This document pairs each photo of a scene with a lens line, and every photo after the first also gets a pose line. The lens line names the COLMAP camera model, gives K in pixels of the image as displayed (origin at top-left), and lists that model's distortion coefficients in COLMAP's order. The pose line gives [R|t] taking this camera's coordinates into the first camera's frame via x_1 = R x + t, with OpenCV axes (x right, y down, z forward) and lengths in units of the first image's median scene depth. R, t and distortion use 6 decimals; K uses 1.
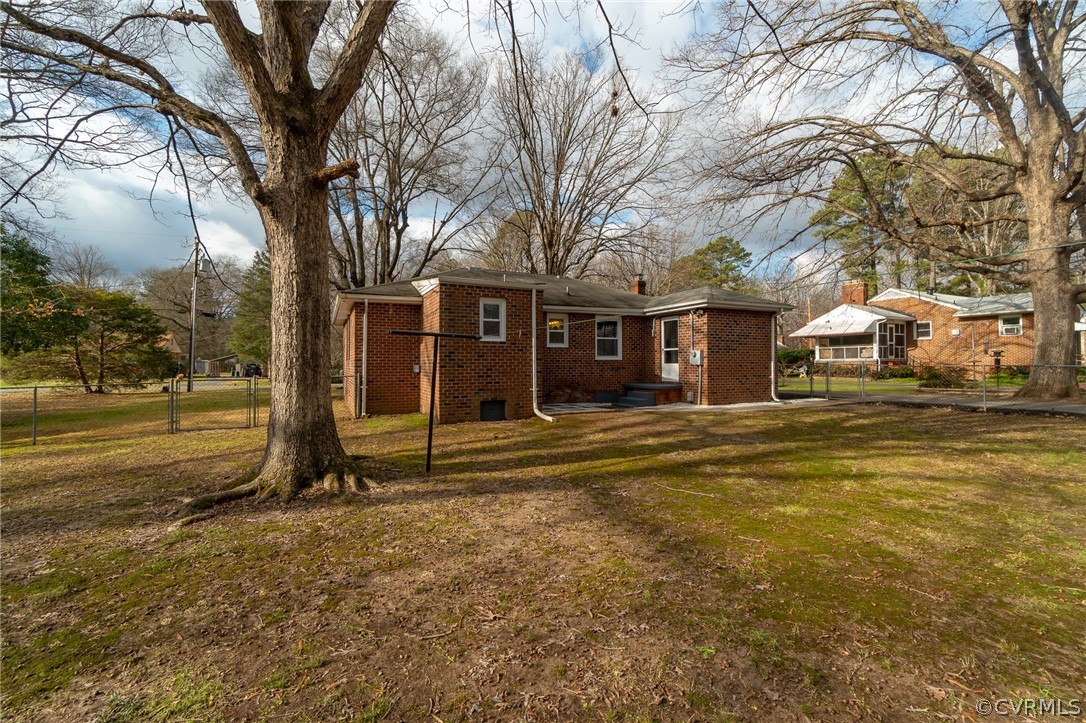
lens RADIAL K [[466.0, 0, 543.0], [0, 466.0, 361.5], [0, 0, 1]] dist [-0.001267, -0.000133]
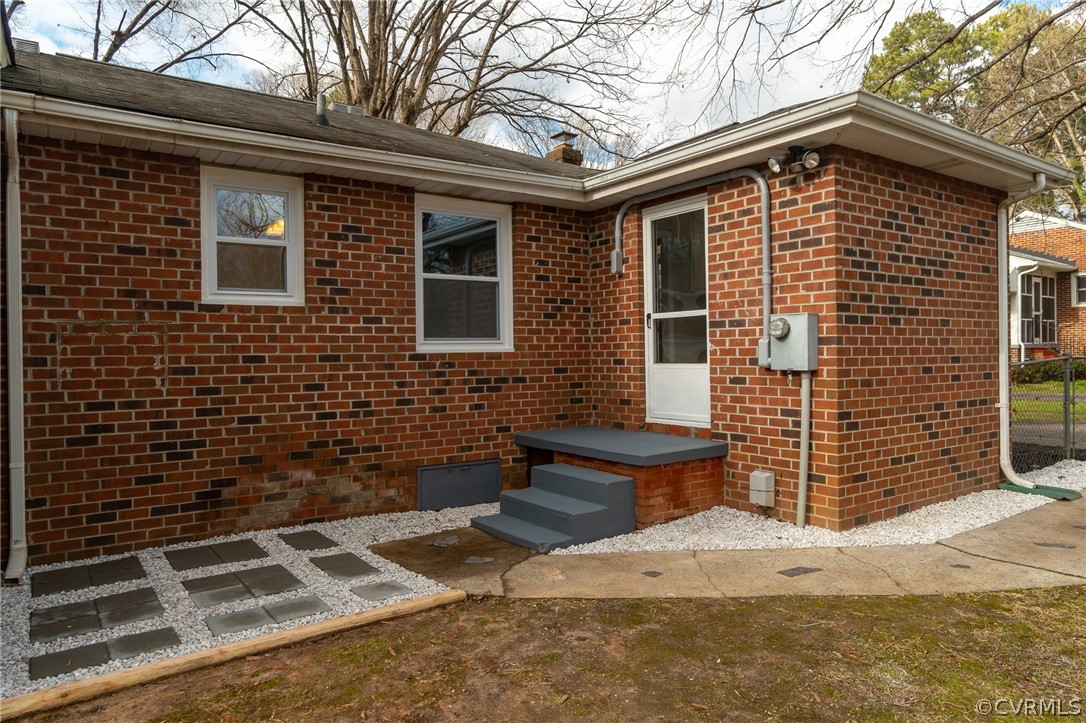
lens RADIAL K [[700.8, 0, 541.6], [0, 700.8, 355.9], [0, 0, 1]] dist [-0.003305, -0.000297]
pose [[0.984834, -0.010280, 0.173196, 0.116441], [0.009214, 0.999933, 0.006957, -0.004441], [-0.173256, -0.005255, 0.984863, 0.591256]]
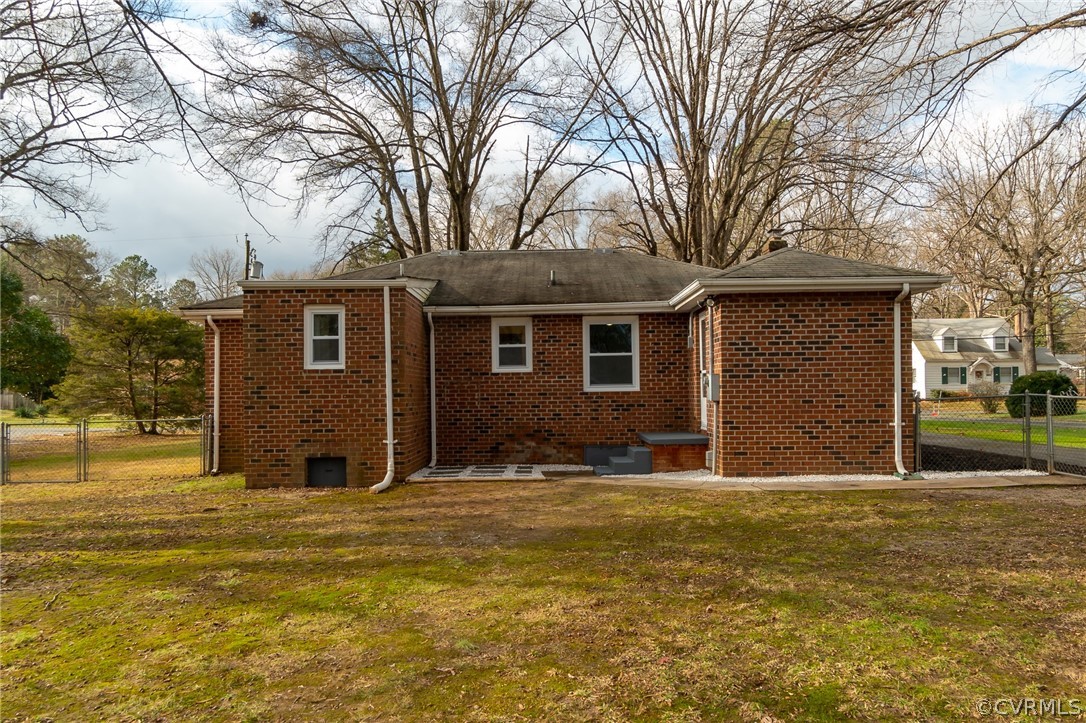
lens RADIAL K [[774.2, 0, 541.8], [0, 774.2, 391.2], [0, 0, 1]] dist [0.003742, 0.001648]
pose [[0.901043, -0.009882, -0.433617, 0.500279], [0.012636, 0.999914, 0.003469, -0.008823], [0.433545, -0.008604, 0.901091, 0.096862]]
